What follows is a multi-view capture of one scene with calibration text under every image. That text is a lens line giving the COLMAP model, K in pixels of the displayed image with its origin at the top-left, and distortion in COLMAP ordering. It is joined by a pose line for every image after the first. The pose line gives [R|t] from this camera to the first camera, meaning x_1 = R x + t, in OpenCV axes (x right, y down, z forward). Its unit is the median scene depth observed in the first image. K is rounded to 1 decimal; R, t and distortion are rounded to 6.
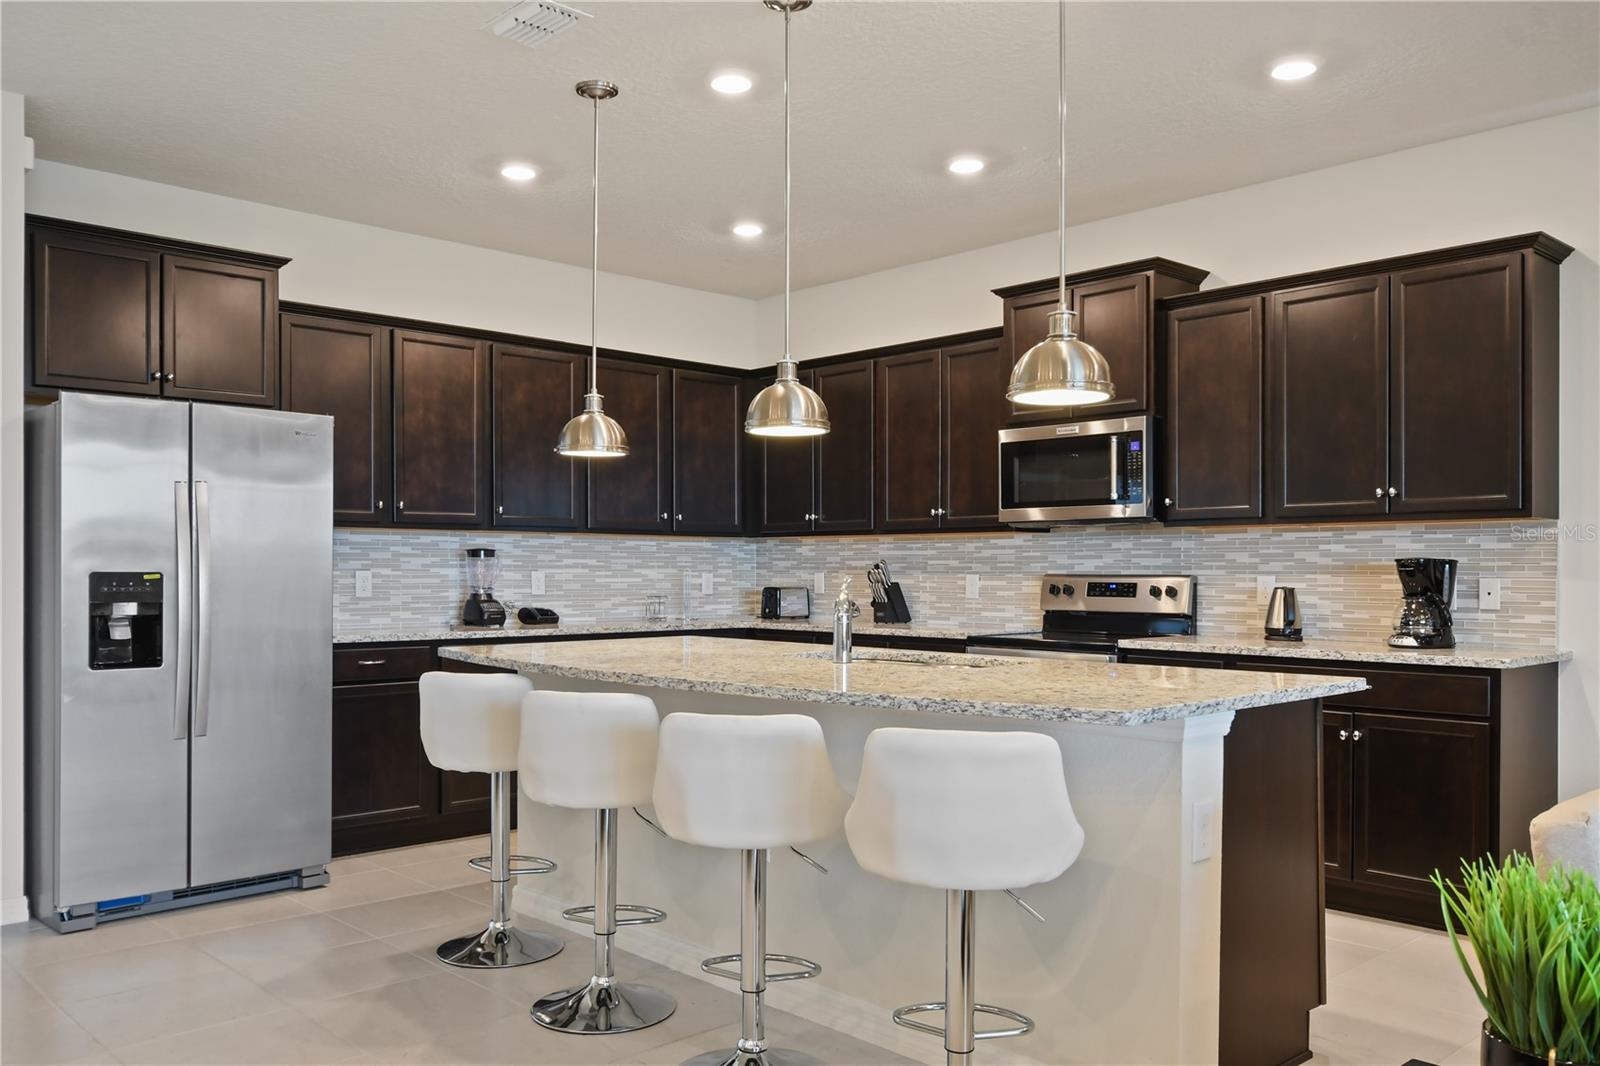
lens RADIAL K [[1250.0, 0, 803.5], [0, 1250.0, 552.2], [0, 0, 1]] dist [0.007853, 0.002917]
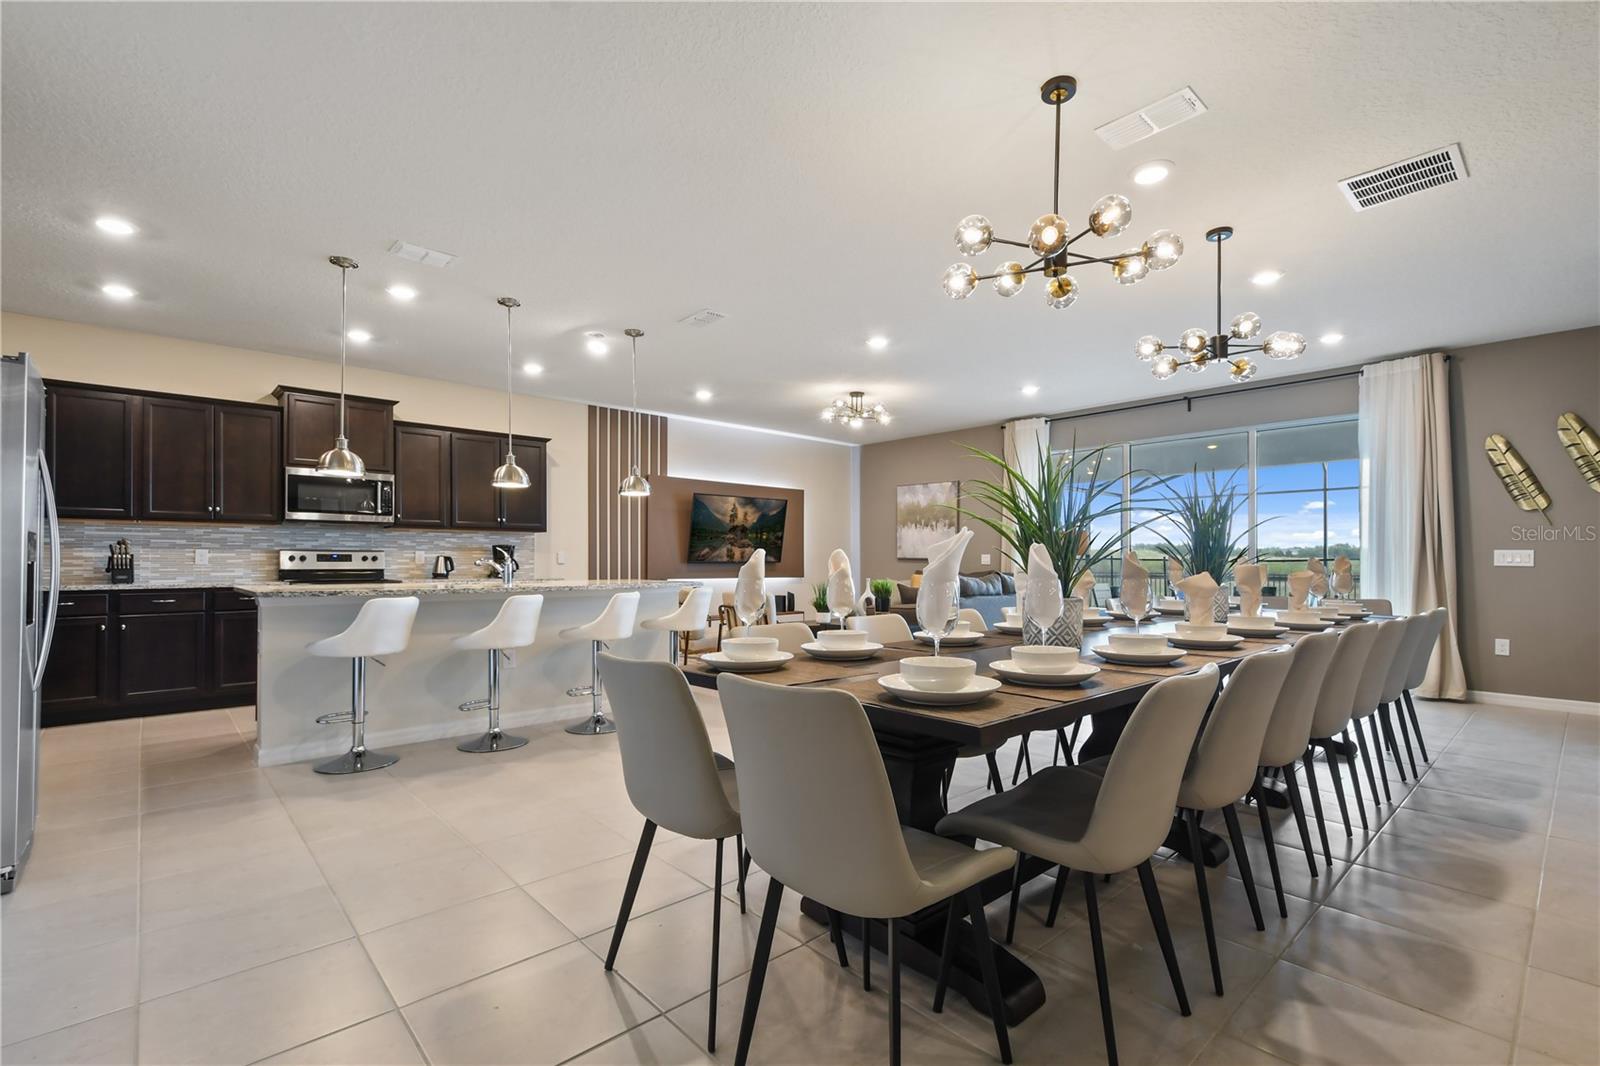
lens RADIAL K [[708.5, 0, 798.4], [0, 708.5, 559.7], [0, 0, 1]] dist [0.000093, -0.000549]
pose [[0.028586, -0.002507, 0.999588, -0.893631], [-0.017476, 0.999843, 0.003008, 0.018574], [-0.999439, -0.017555, 0.028538, 0.279433]]
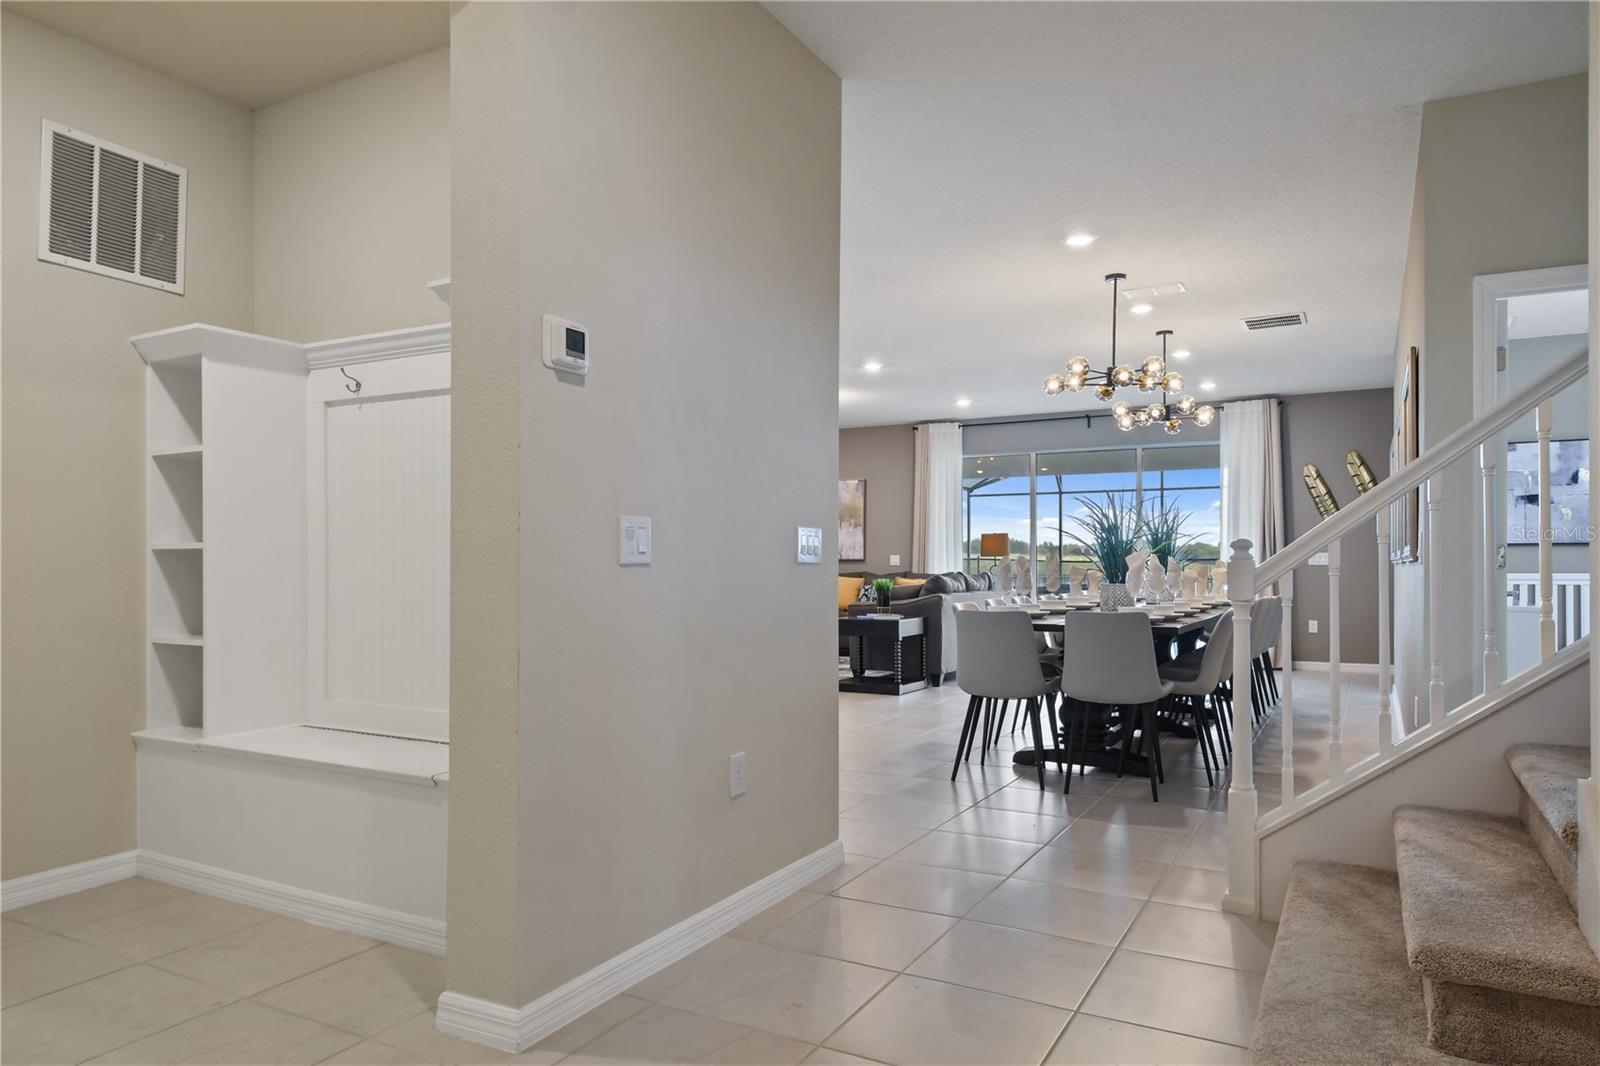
lens RADIAL K [[1007.3, 0, 800.0], [0, 1007.3, 567.8], [0, 0, 1]] dist [0.021092, 0.000120]
pose [[-0.296071, -0.009066, 0.955123, -1.396365], [-0.015059, 0.999875, 0.004823, 0.024490], [-0.955047, -0.012955, -0.296171, 0.799718]]
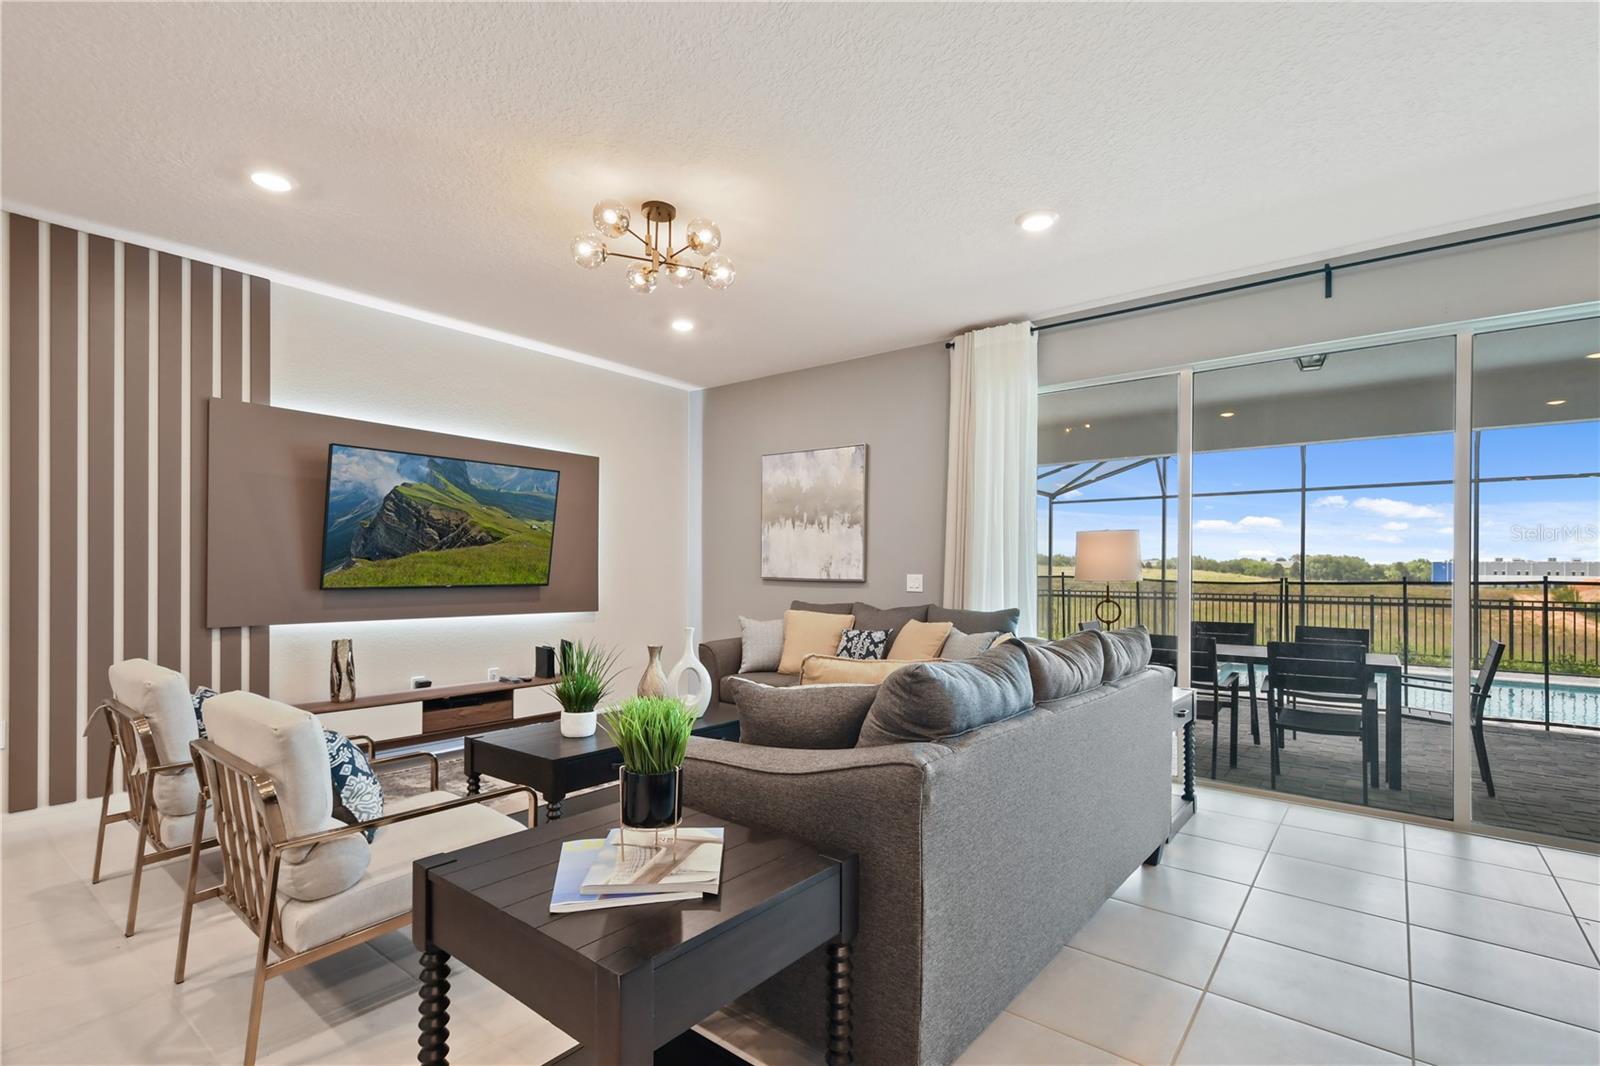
lens RADIAL K [[744.4, 0, 802.7], [0, 744.4, 572.3], [0, 0, 1]] dist [0.000891, -0.000097]
pose [[-0.143555, -0.008458, 0.989606, -0.161556], [-0.023273, 0.999716, 0.005168, -0.001371], [-0.989369, -0.022289, -0.143711, 0.174690]]
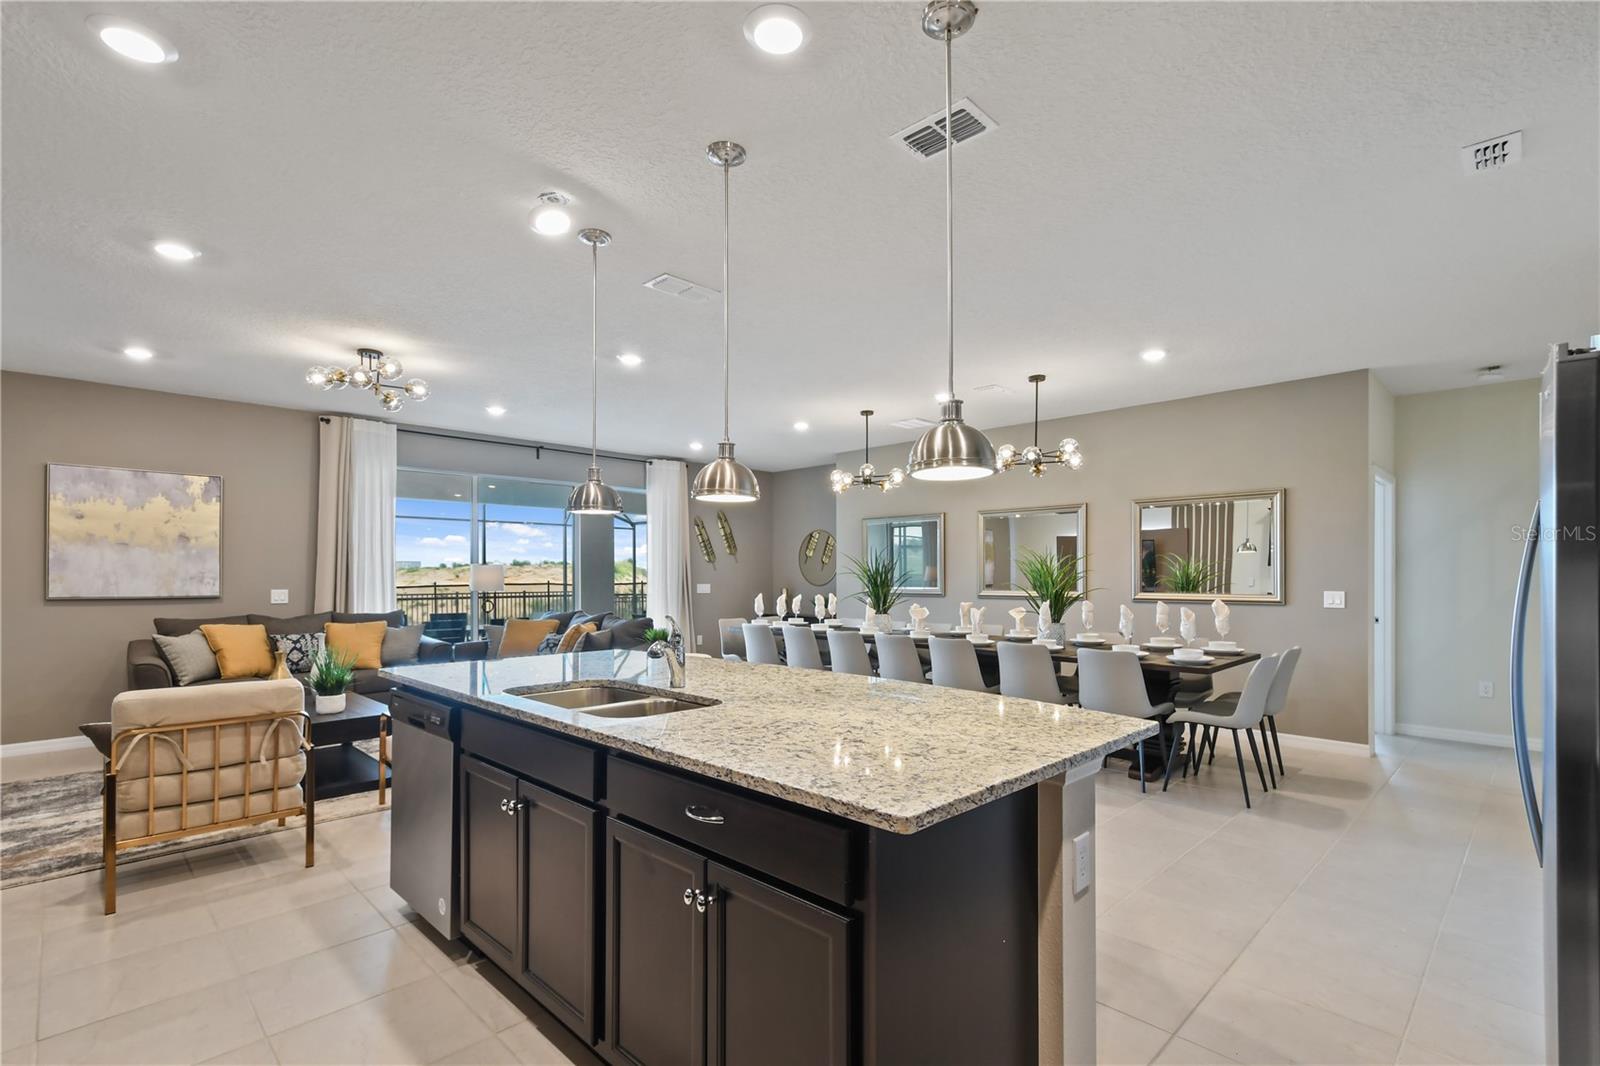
lens RADIAL K [[744.4, 0, 802.7], [0, 744.4, 572.3], [0, 0, 1]] dist [0.000891, -0.000097]
pose [[-0.999421, -0.001419, -0.034001, -0.030341], [-0.000771, 0.999818, -0.019083, -0.002642], [0.034022, -0.019046, -0.999240, 1.169581]]
